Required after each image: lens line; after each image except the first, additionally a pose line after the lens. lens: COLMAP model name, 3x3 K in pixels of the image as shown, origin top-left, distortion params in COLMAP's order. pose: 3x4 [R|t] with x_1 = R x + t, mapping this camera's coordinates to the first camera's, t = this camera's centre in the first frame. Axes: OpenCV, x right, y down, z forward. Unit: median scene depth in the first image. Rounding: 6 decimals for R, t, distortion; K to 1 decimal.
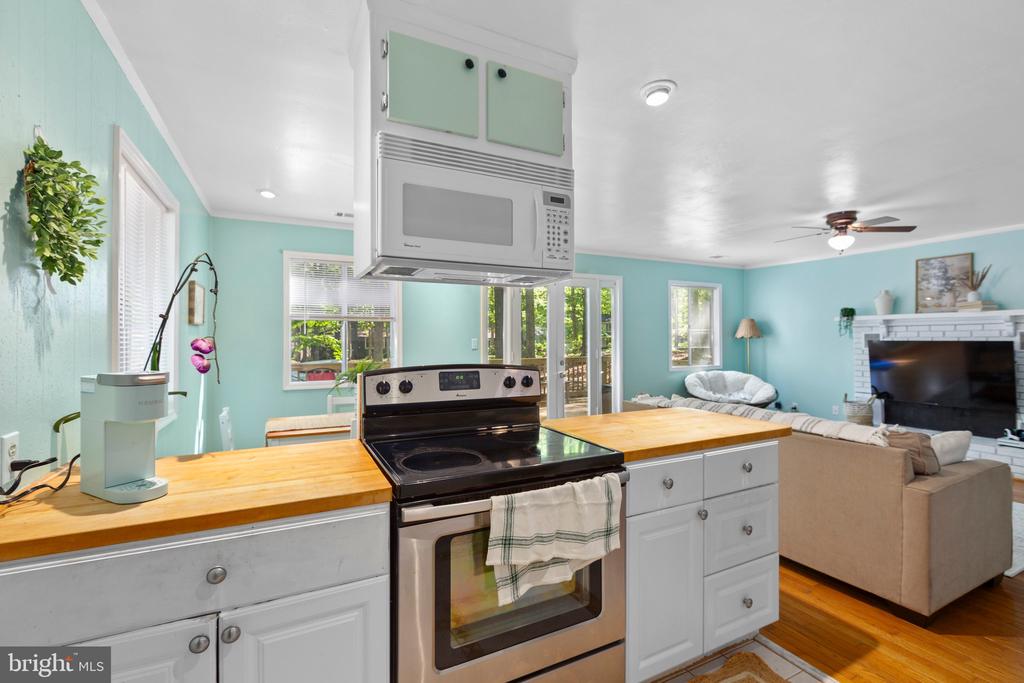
lens RADIAL K [[466.5, 0, 502.9], [0, 466.5, 337.1], [0, 0, 1]] dist [-0.002171, -0.000396]
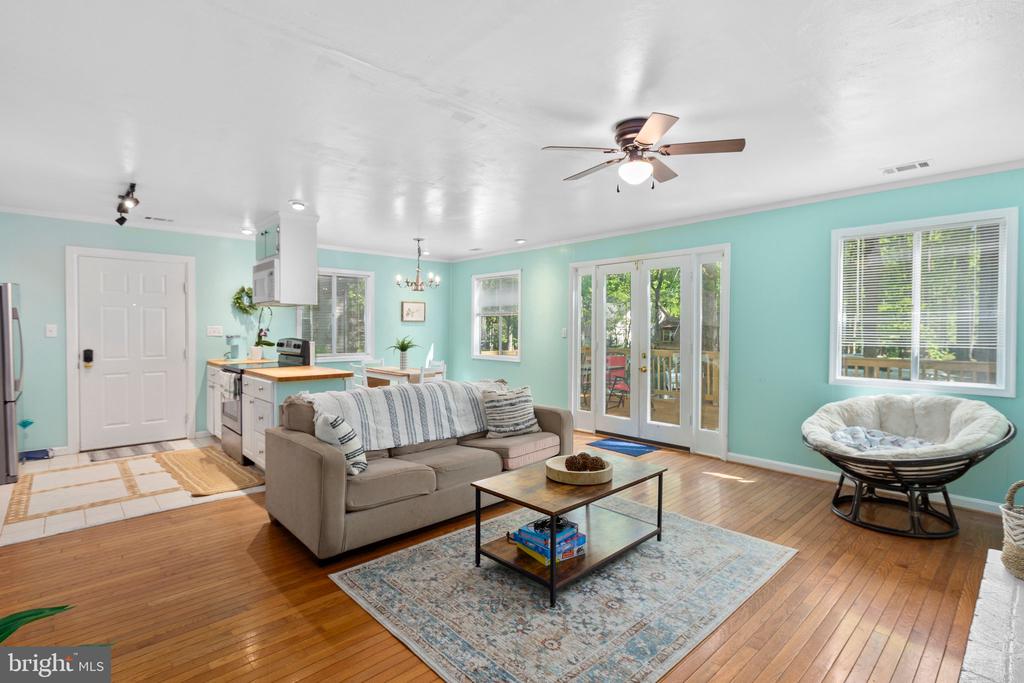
lens RADIAL K [[494.1, 0, 504.7], [0, 494.1, 339.0], [0, 0, 1]] dist [0.005491, 0.000142]
pose [[0.250664, 0.025332, -0.967743, 1.072528], [0.000286, 0.999656, 0.026241, -0.001773], [0.968074, -0.006855, 0.250571, 0.546310]]
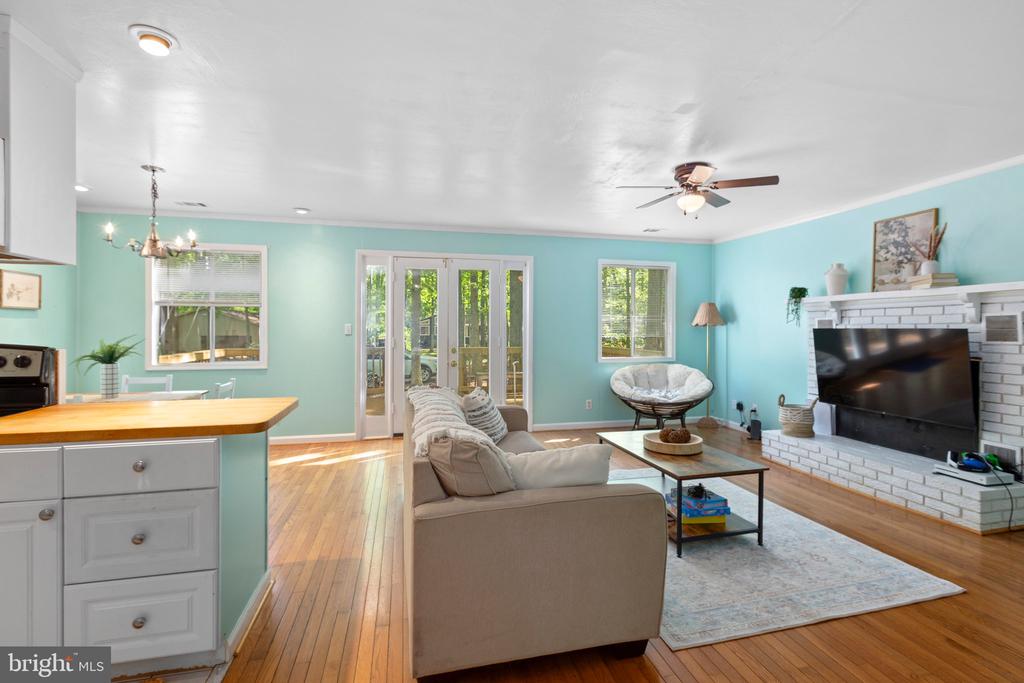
lens RADIAL K [[466.5, 0, 507.3], [0, 466.5, 335.4], [0, 0, 1]] dist [-0.002171, -0.000396]
pose [[0.971285, 0.009688, -0.237723, 0.496346], [-0.005269, 0.999801, 0.019217, 0.007233], [0.237862, -0.017413, 0.971143, 0.121396]]
